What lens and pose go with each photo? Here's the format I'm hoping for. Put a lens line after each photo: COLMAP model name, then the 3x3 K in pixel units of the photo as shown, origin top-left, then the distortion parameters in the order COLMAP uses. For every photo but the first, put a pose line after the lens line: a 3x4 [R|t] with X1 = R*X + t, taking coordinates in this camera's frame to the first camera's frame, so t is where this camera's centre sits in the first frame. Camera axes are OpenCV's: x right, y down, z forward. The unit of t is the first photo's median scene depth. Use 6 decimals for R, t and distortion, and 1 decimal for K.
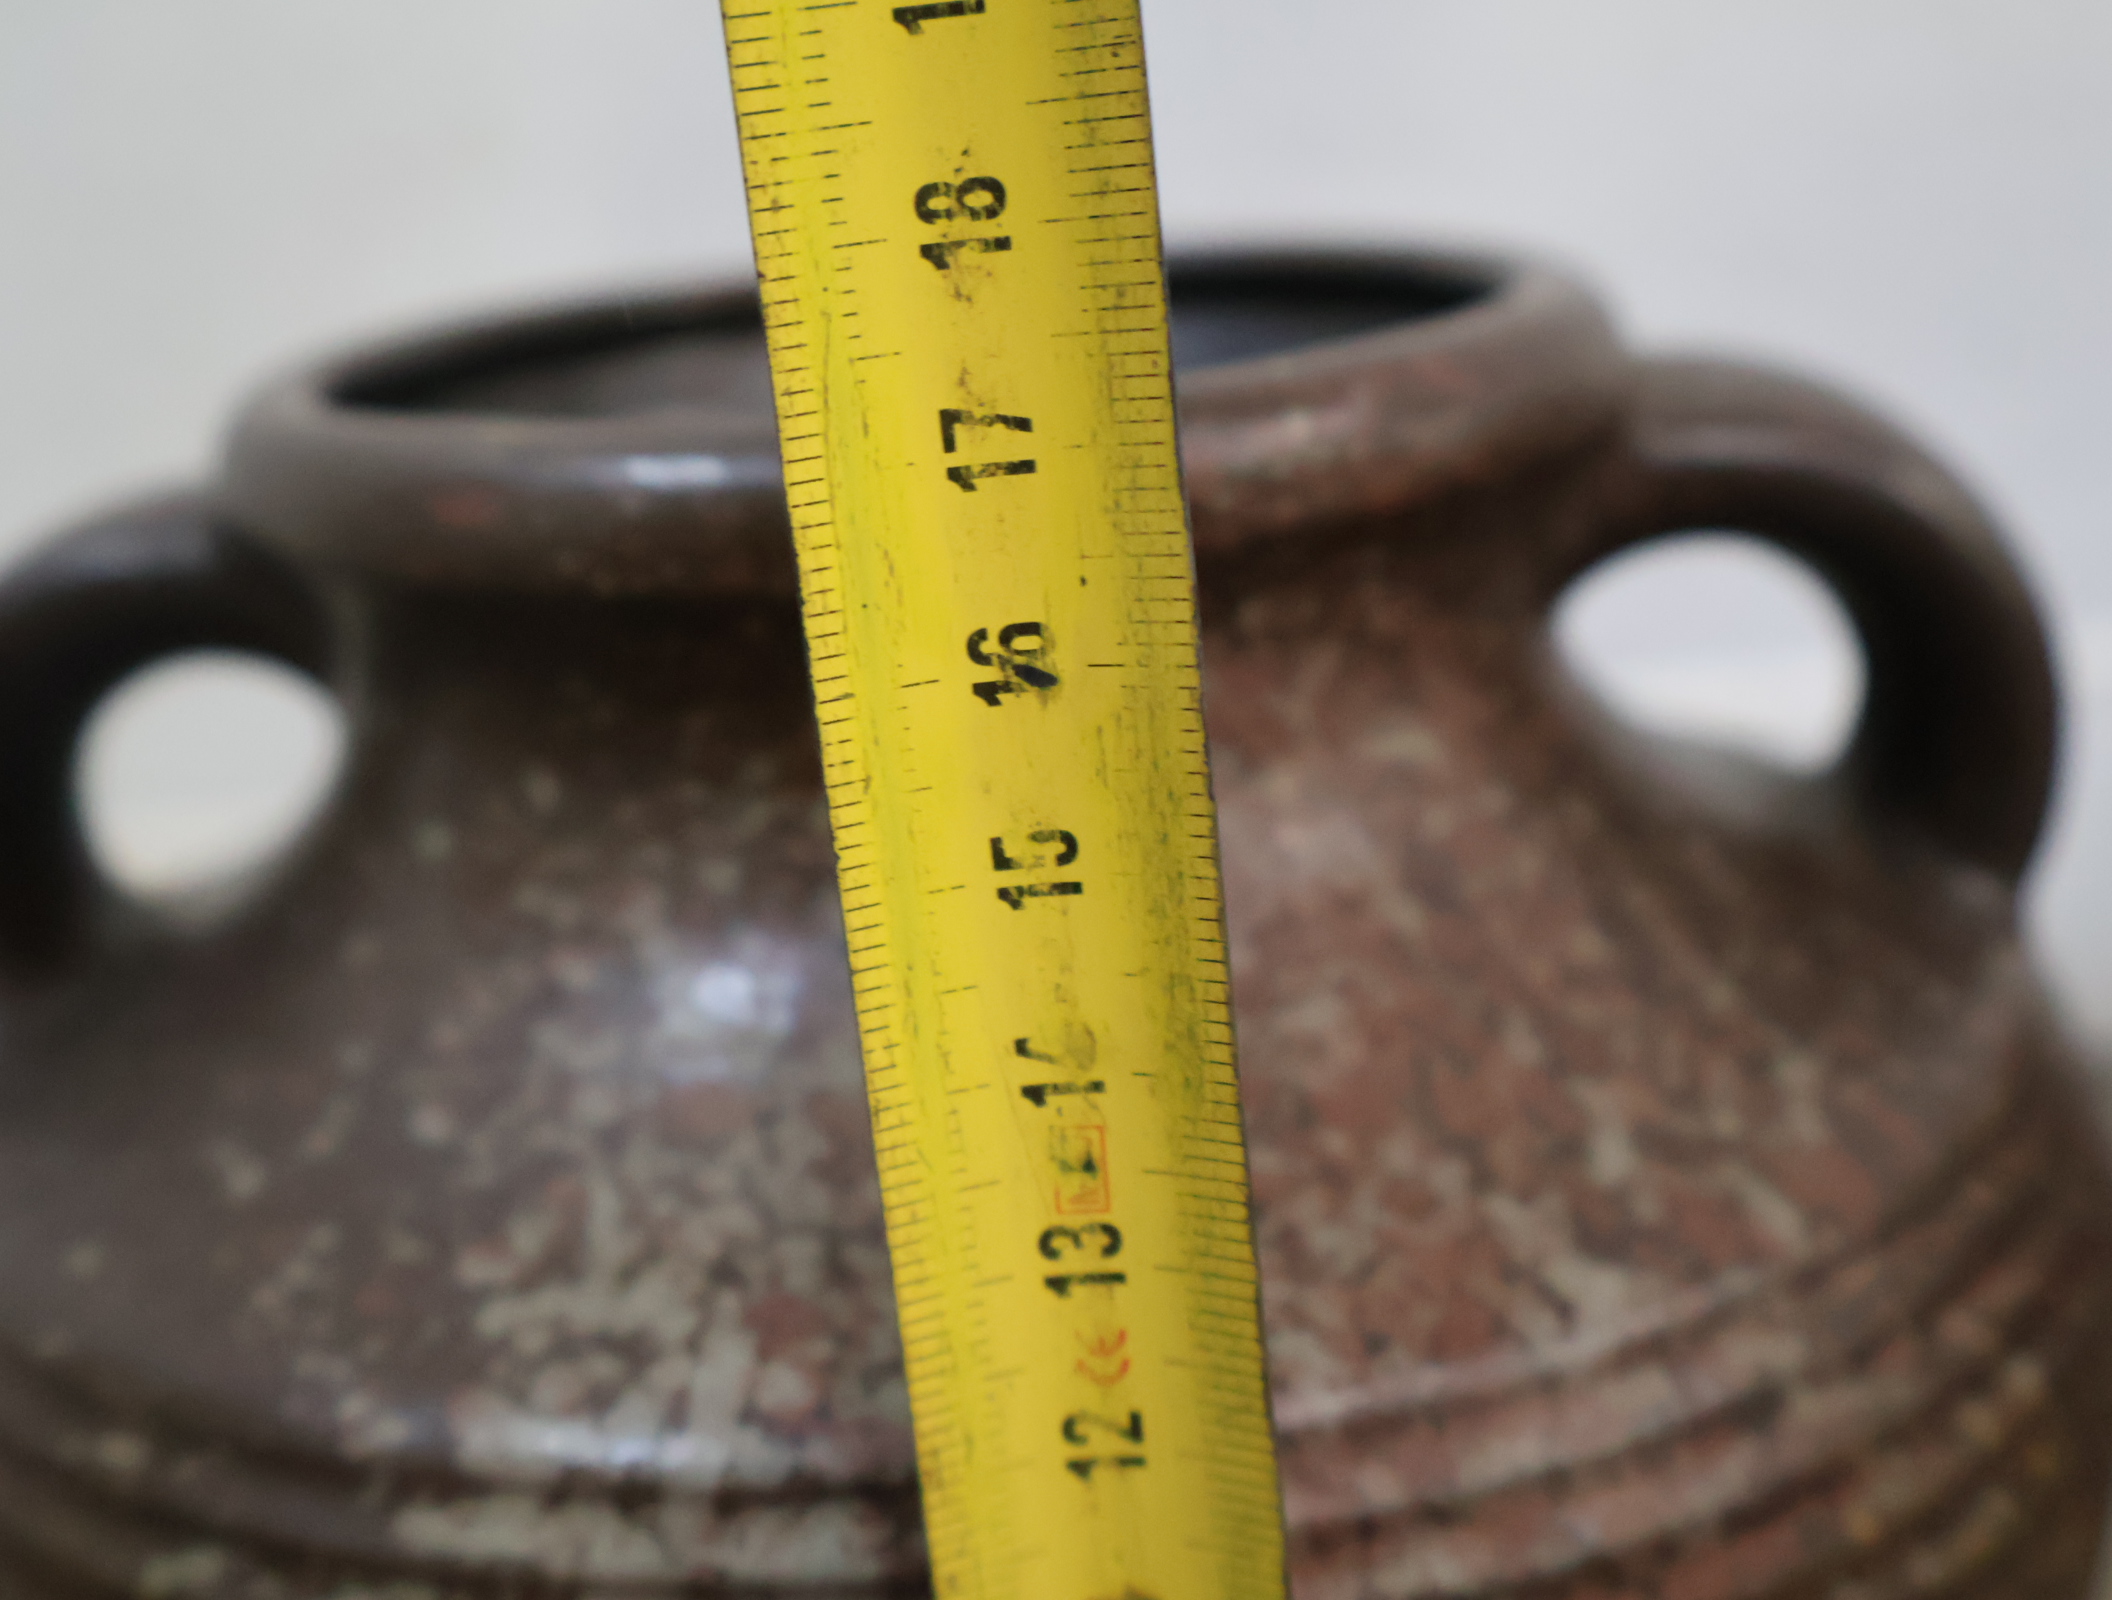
lens RADIAL K [[2843.1, 0, 1056.0], [0, 2843.1, 800.0], [0, 0, 1]] dist [0.040062, -0.098083]
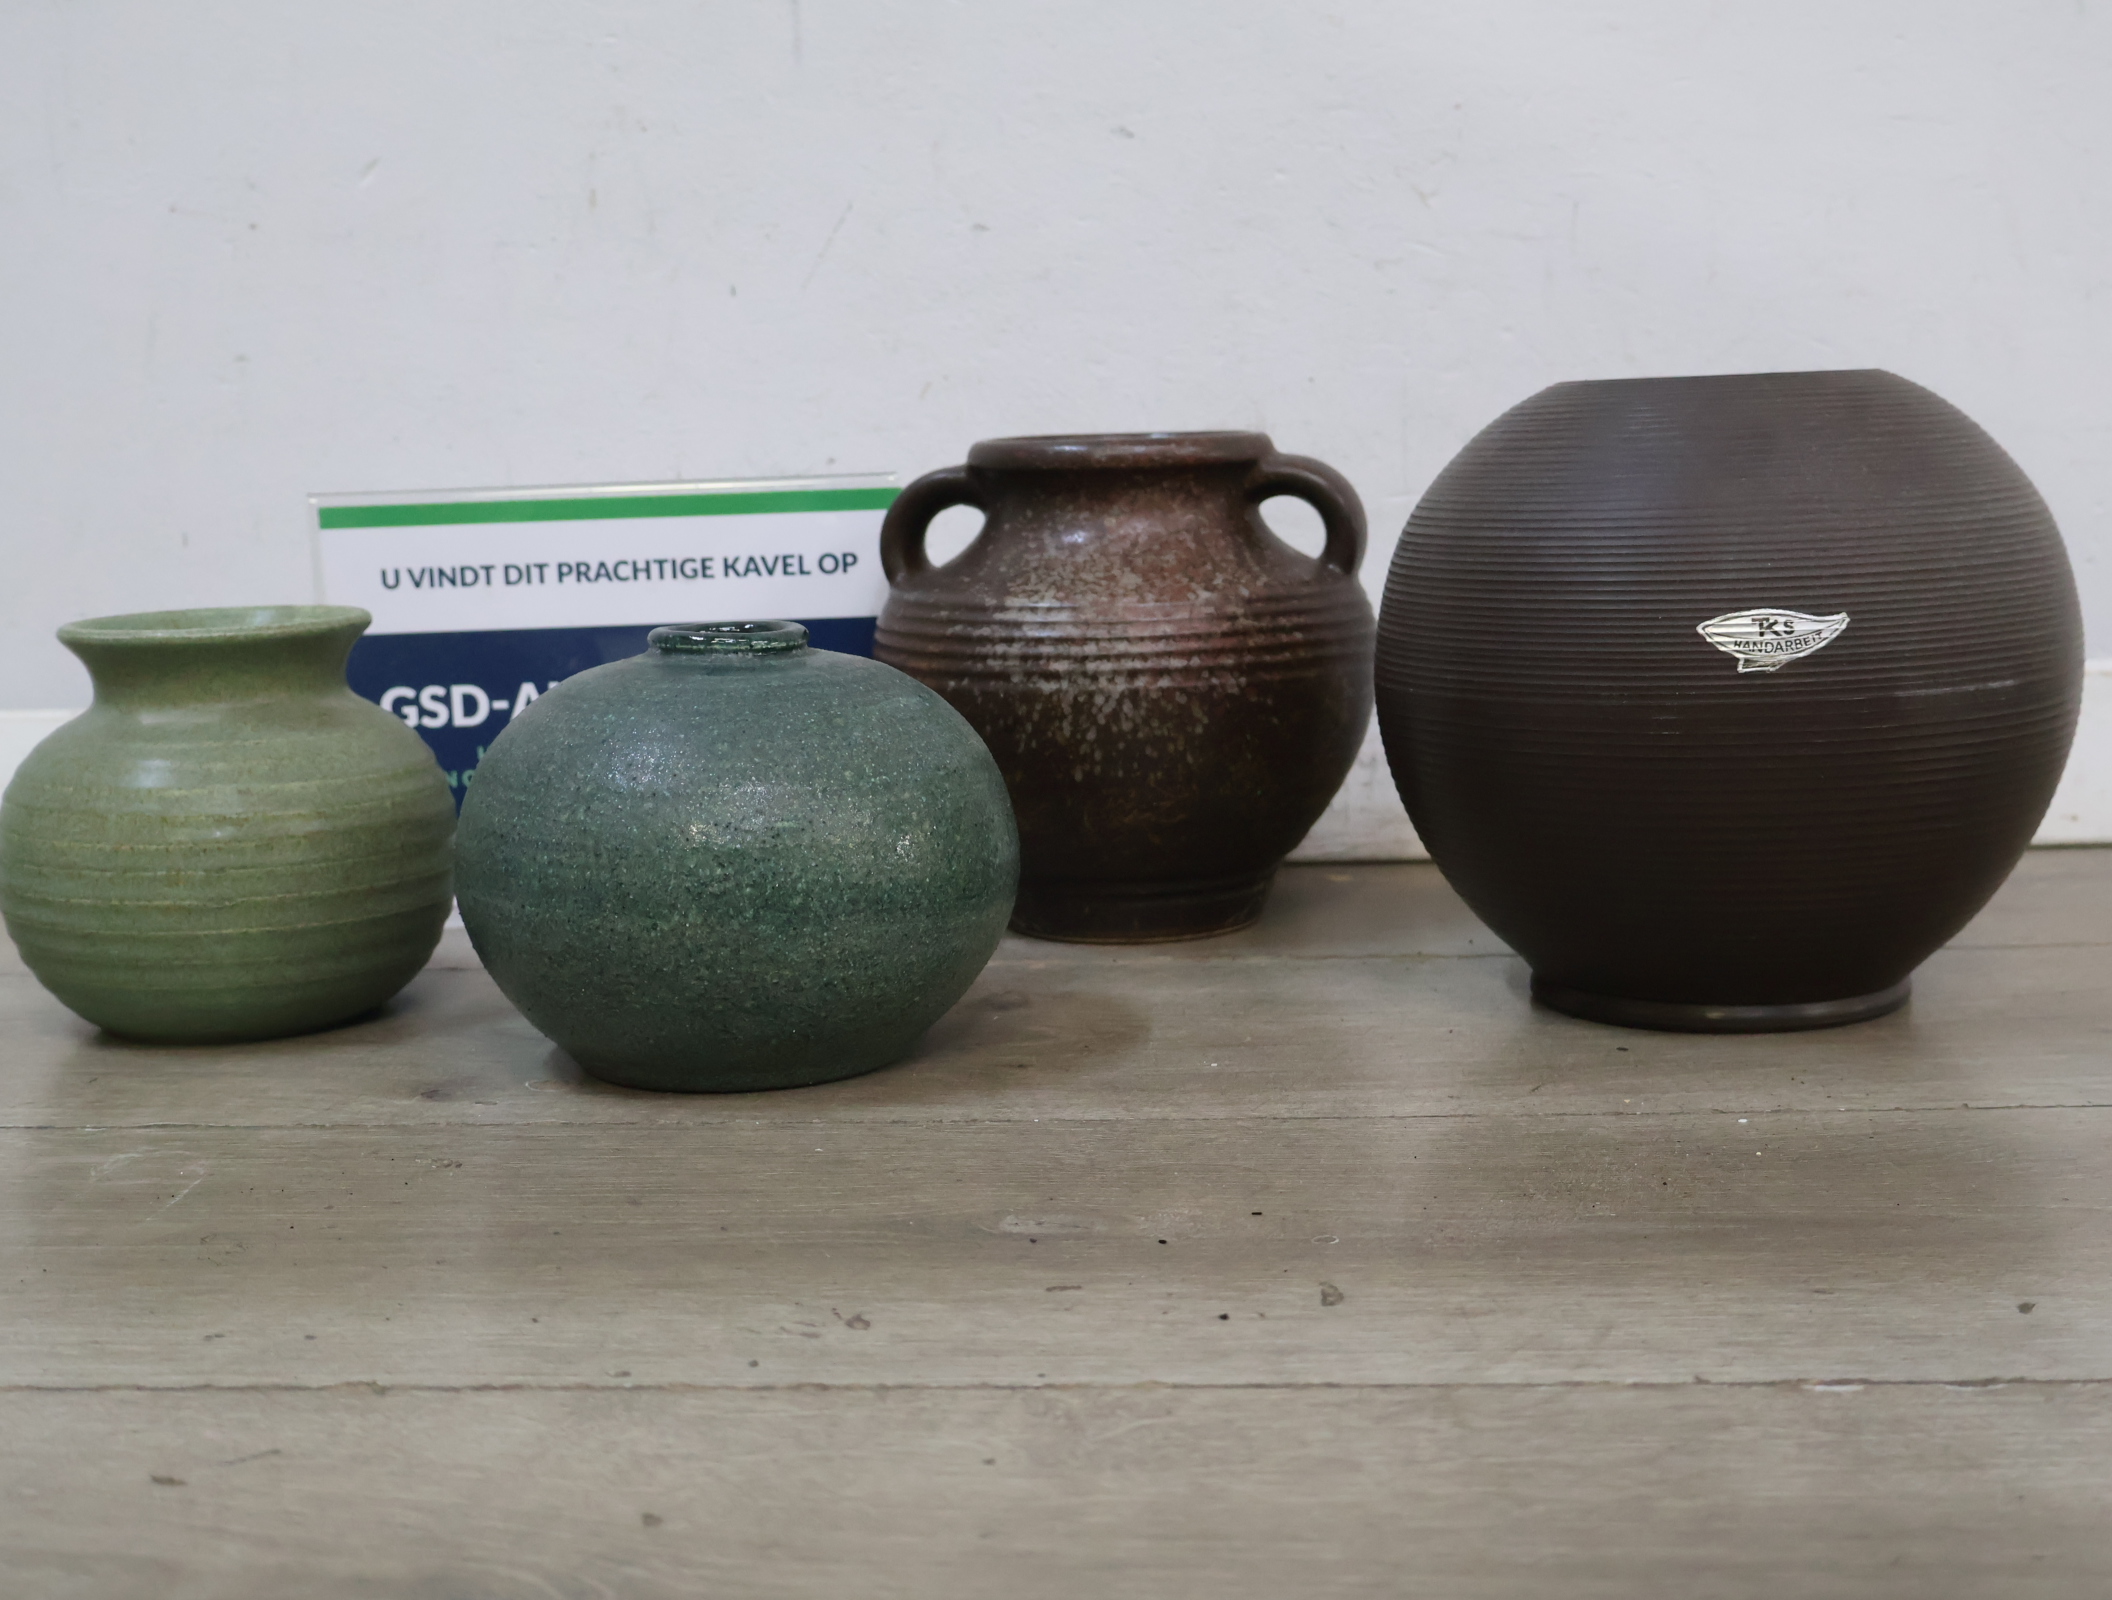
lens RADIAL K [[2818.7, 0, 1056.0], [0, 2818.7, 800.0], [0, 0, 1]] dist [0.015664, -0.001452]
pose [[0.982689, 0.075748, -0.169072, 0.835612], [-0.096978, 0.987897, -0.121060, 1.220677], [0.157856, 0.135361, 0.978141, -4.250830]]
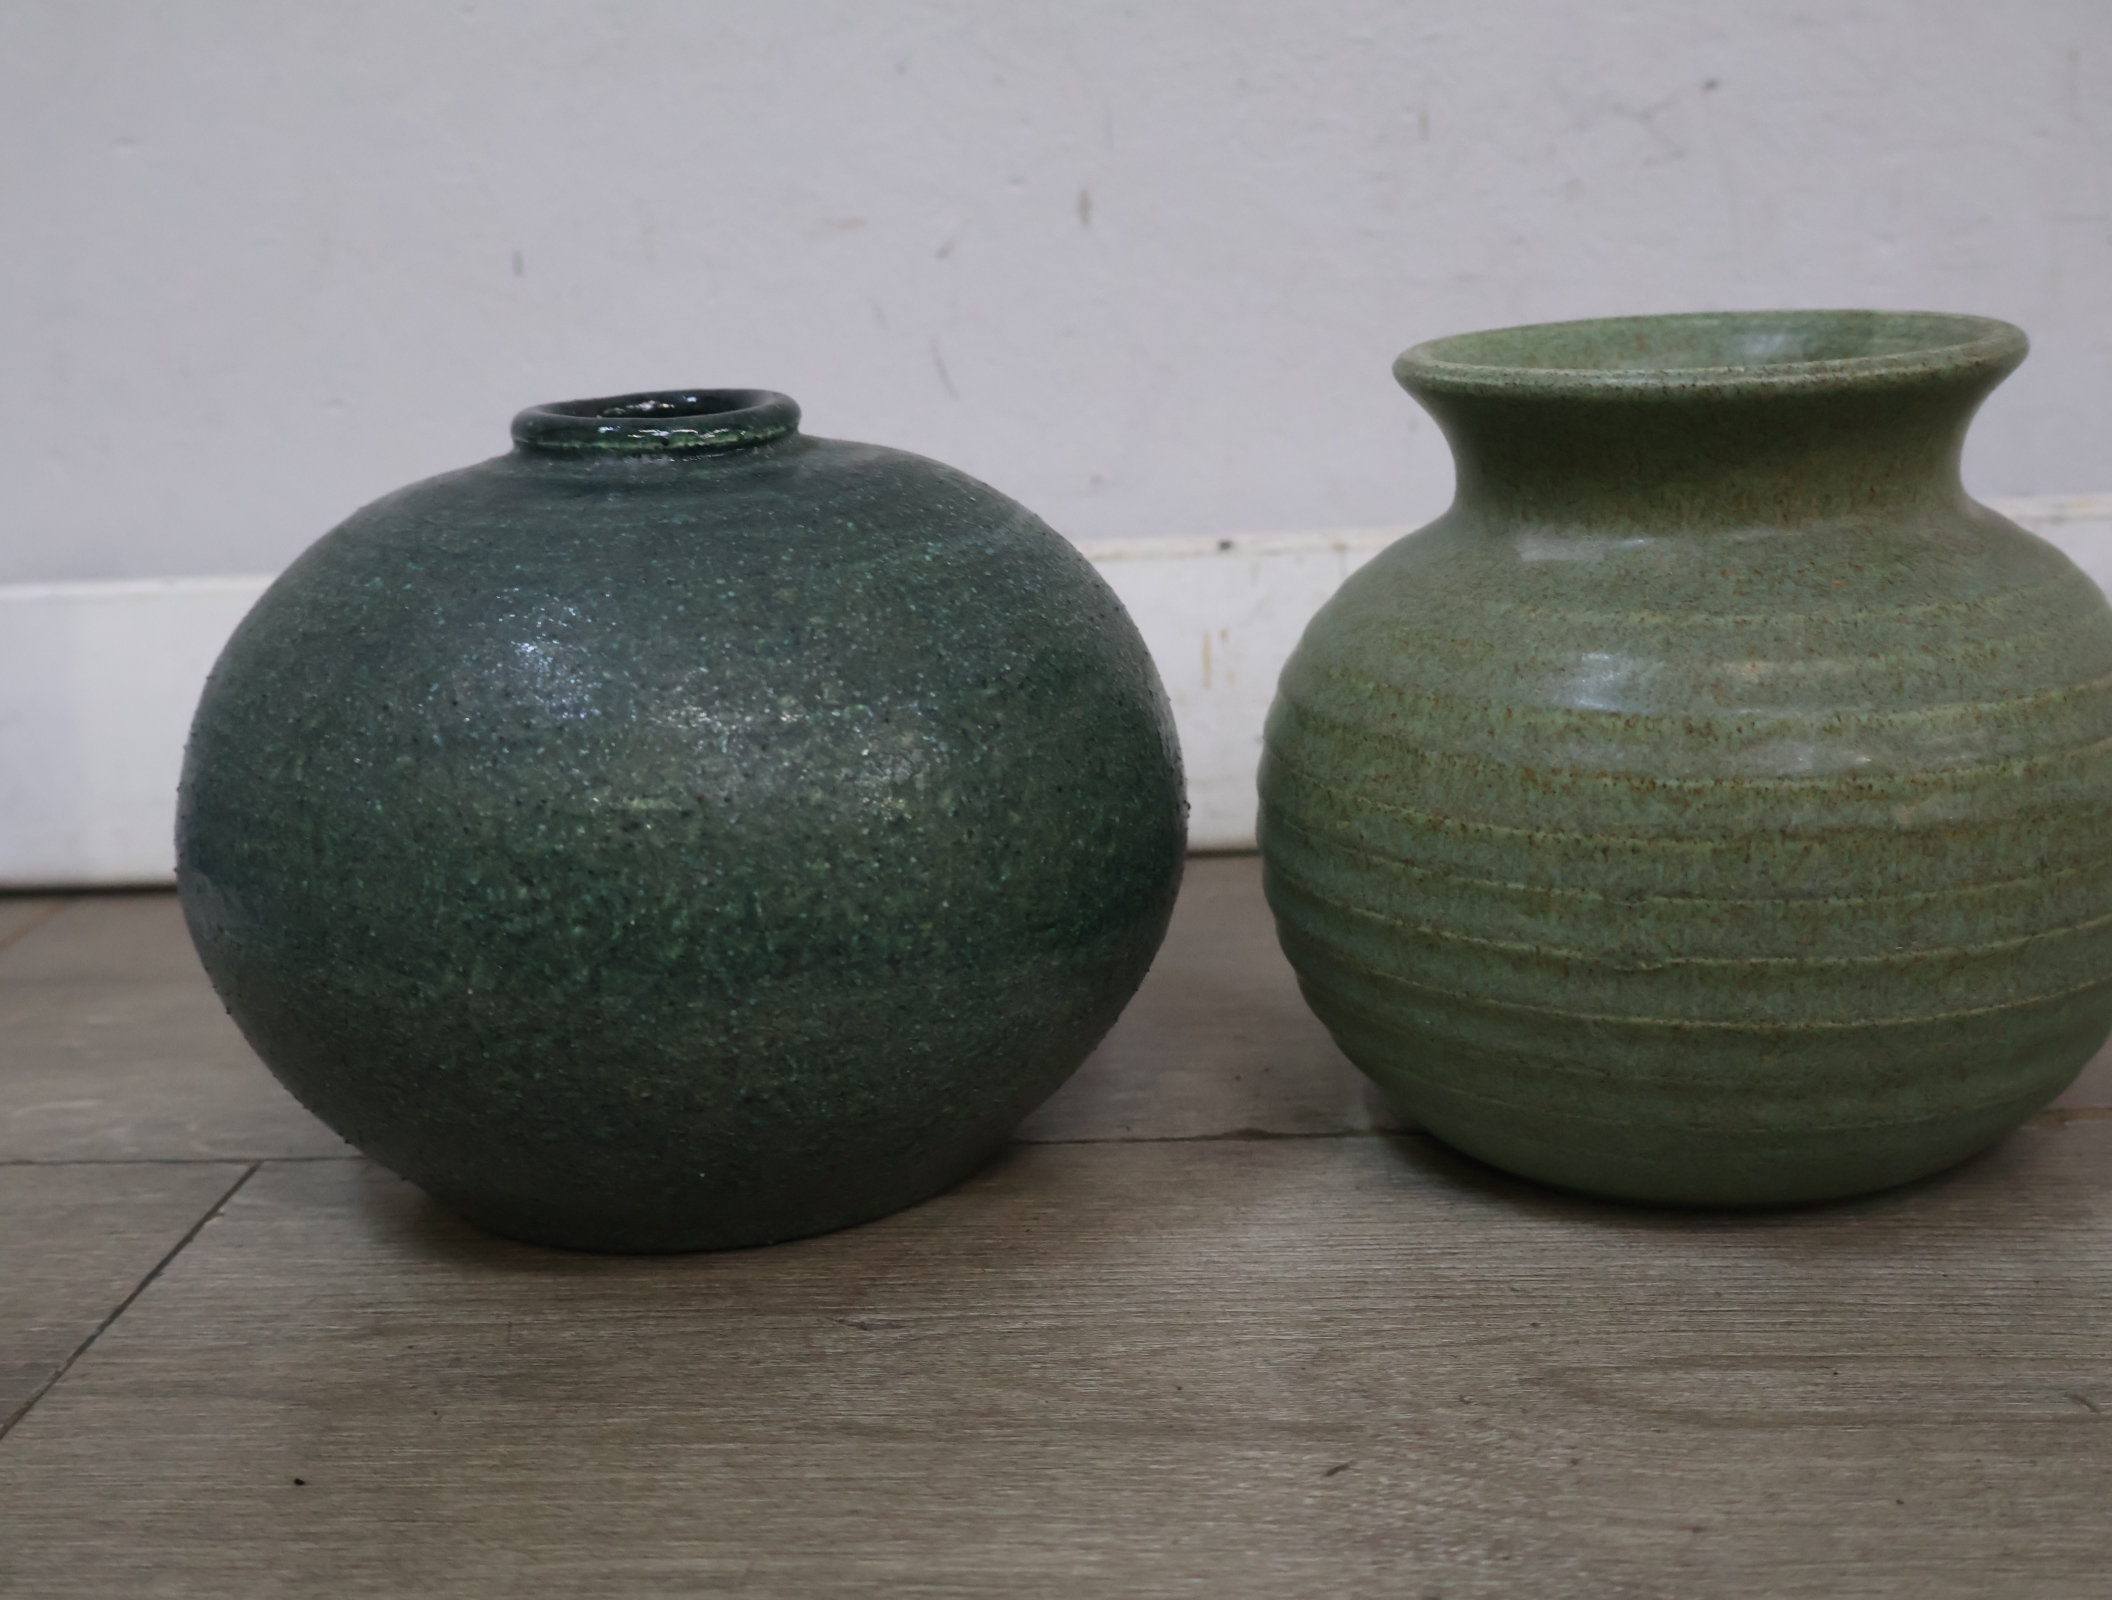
lens RADIAL K [[2818.7, 0, 1056.0], [0, 2818.7, 800.0], [0, 0, 1]] dist [0.015664, -0.001452]
pose [[0.927327, 0.120089, -0.354462, 0.789962], [-0.124903, 0.992125, 0.009359, 0.713373], [0.352794, 0.035595, 0.935024, -2.073022]]
